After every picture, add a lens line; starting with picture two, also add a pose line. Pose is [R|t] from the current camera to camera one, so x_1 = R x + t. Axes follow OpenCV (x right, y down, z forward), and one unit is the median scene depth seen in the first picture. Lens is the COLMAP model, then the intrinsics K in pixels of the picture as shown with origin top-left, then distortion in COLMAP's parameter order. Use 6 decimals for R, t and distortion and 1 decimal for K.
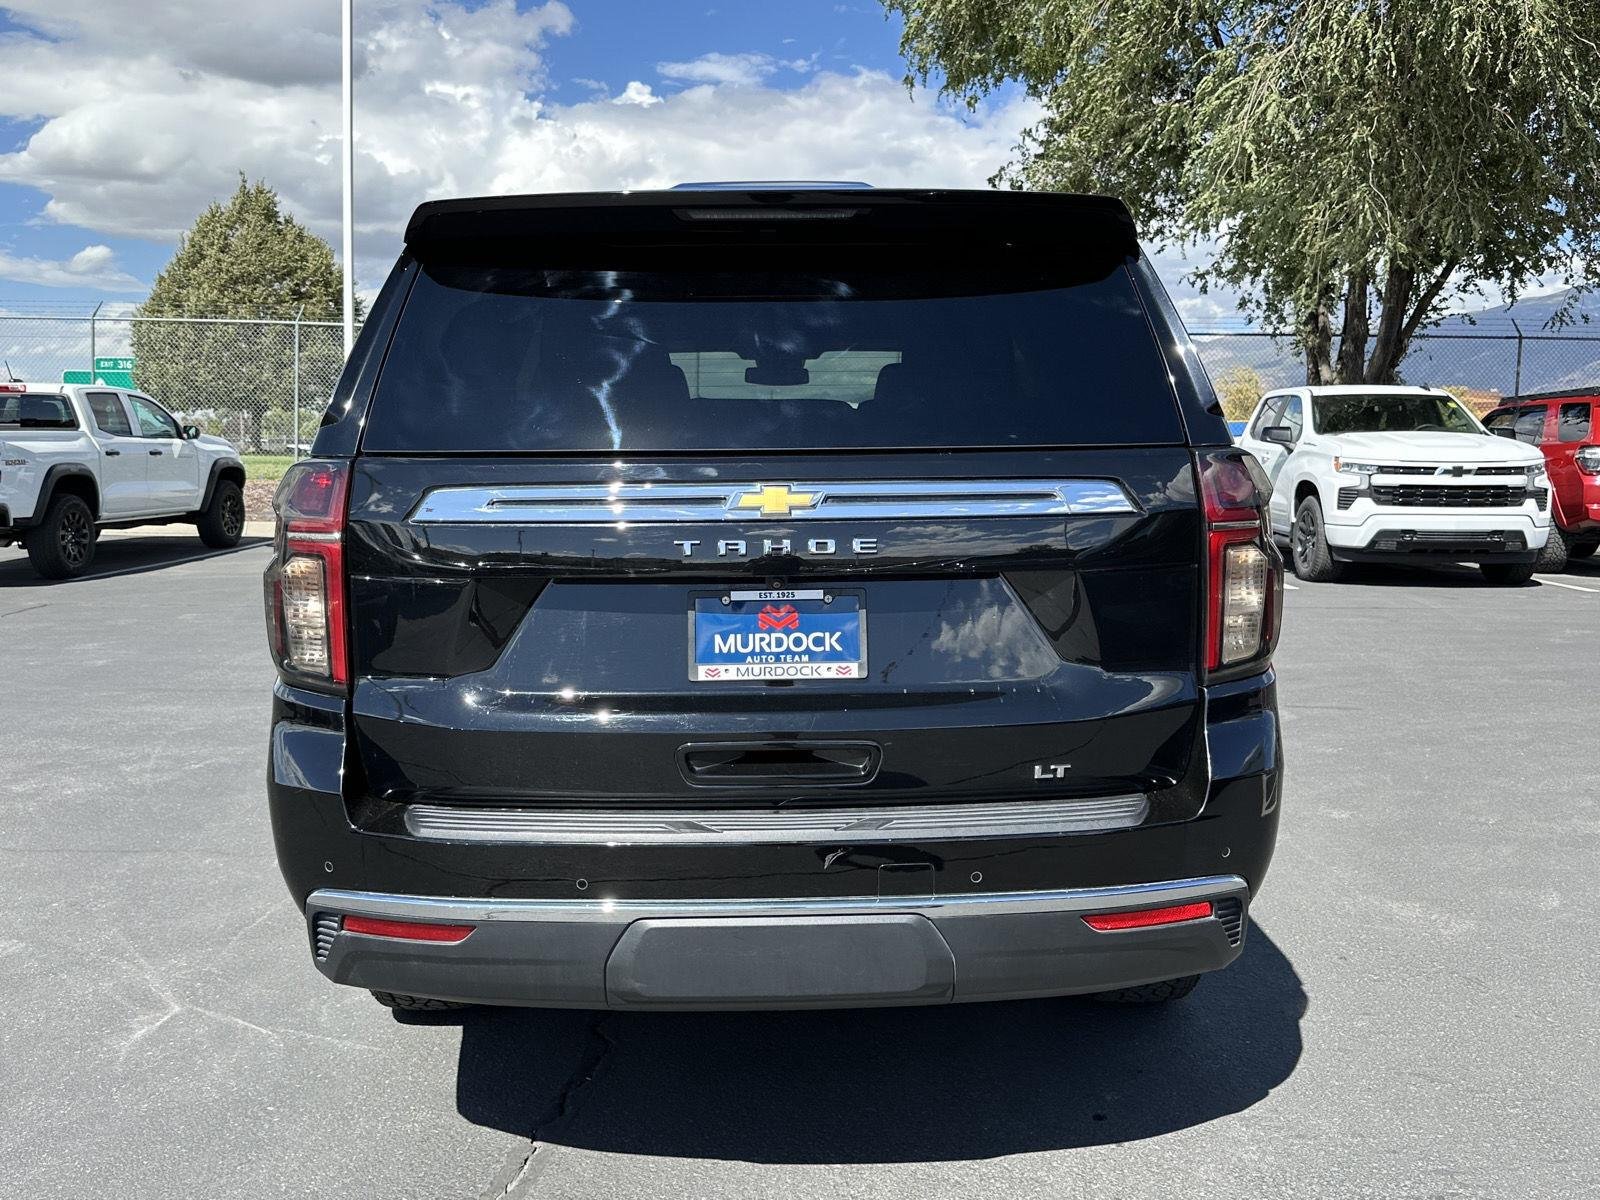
lens RADIAL K [[1426.5, 0, 793.7], [0, 1426.5, 578.3], [0, 0, 1]] dist [0.092595, -0.154887]
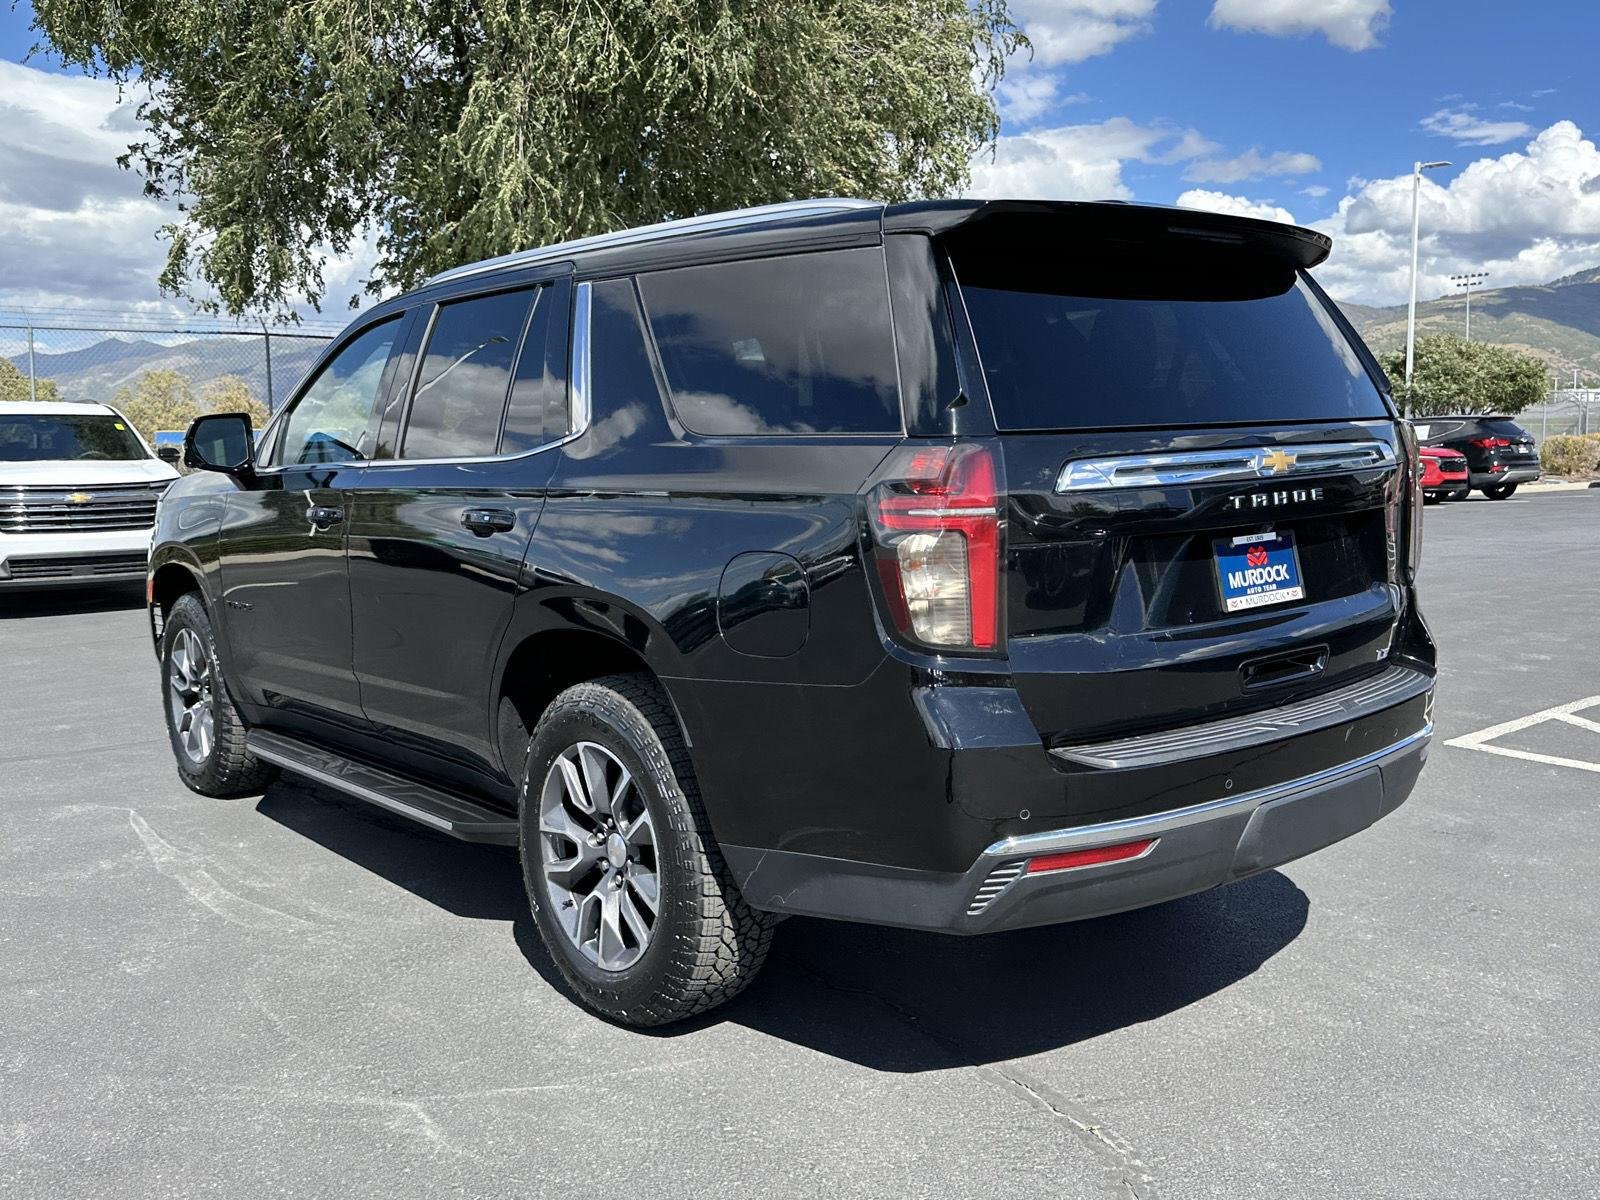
lens RADIAL K [[1426.5, 0, 792.6], [0, 1426.5, 588.8], [0, 0, 1]] dist [0.092595, -0.154887]
pose [[0.776298, -0.080668, 0.625183, -0.988450], [0.080299, 0.996353, 0.028851, -0.011749], [-0.625231, 0.027805, 0.779945, 0.237557]]
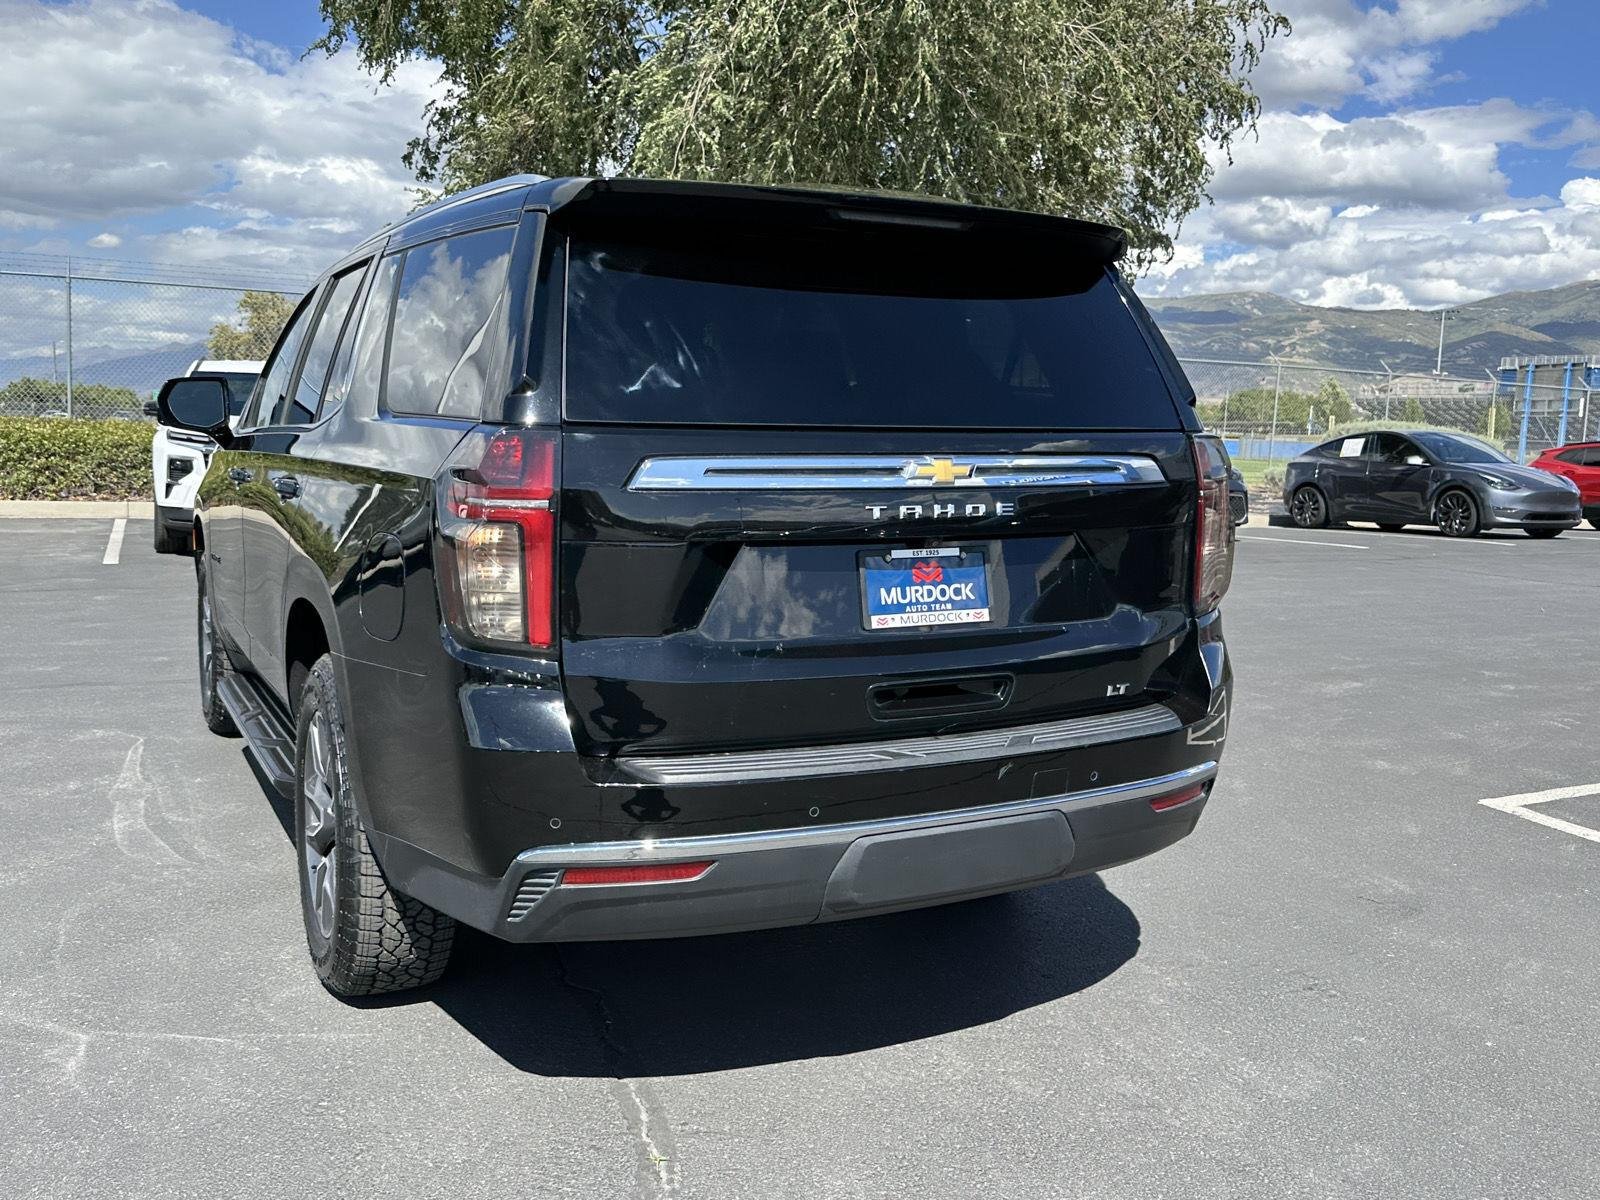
lens RADIAL K [[1426.5, 0, 792.8], [0, 1426.5, 586.4], [0, 0, 1]] dist [0.092595, -0.154887]
pose [[0.894175, -0.027726, 0.446858, -0.553774], [0.016924, 0.999460, 0.028150, 0.004006], [-0.447397, -0.017608, 0.894162, 0.008738]]
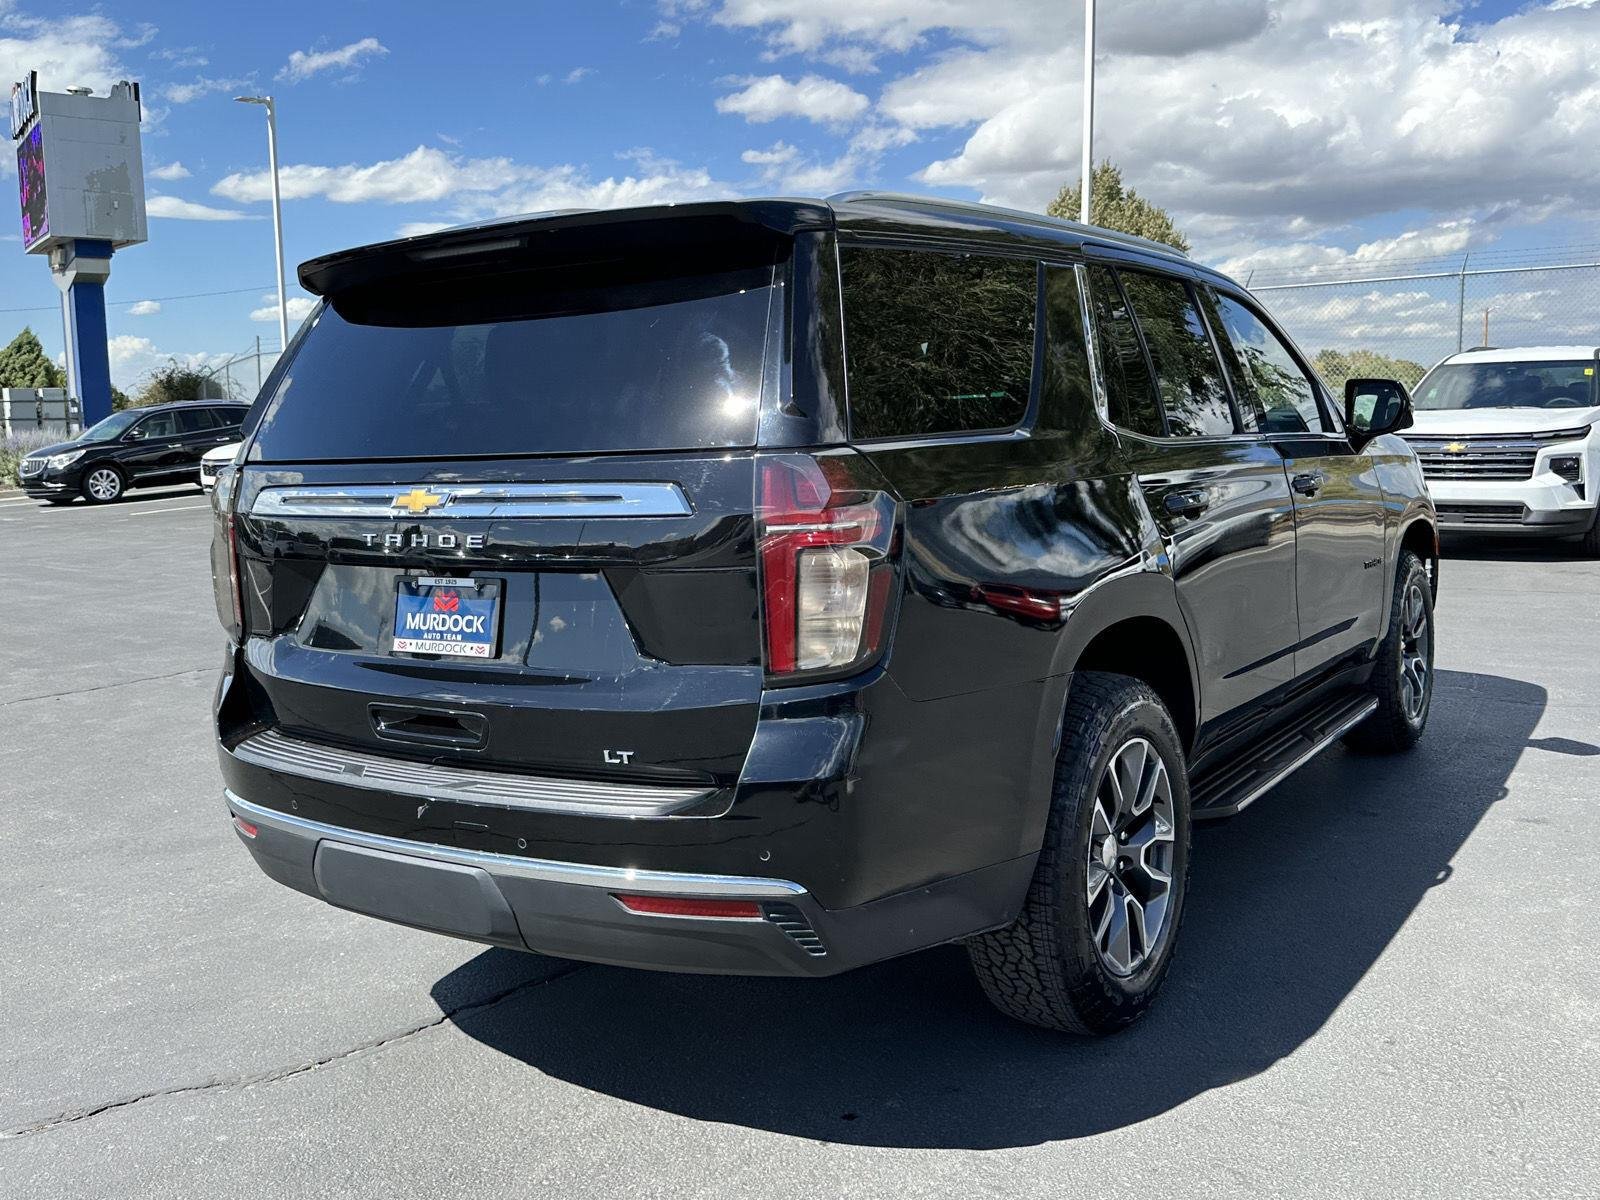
lens RADIAL K [[1426.5, 0, 809.1], [0, 1426.5, 590.2], [0, 0, 1]] dist [0.092595, -0.154887]
pose [[0.822925, 0.041131, -0.566659, 0.786581], [-0.021475, 0.998915, 0.041320, -0.031607], [0.567744, -0.021835, 0.822915, 0.183649]]
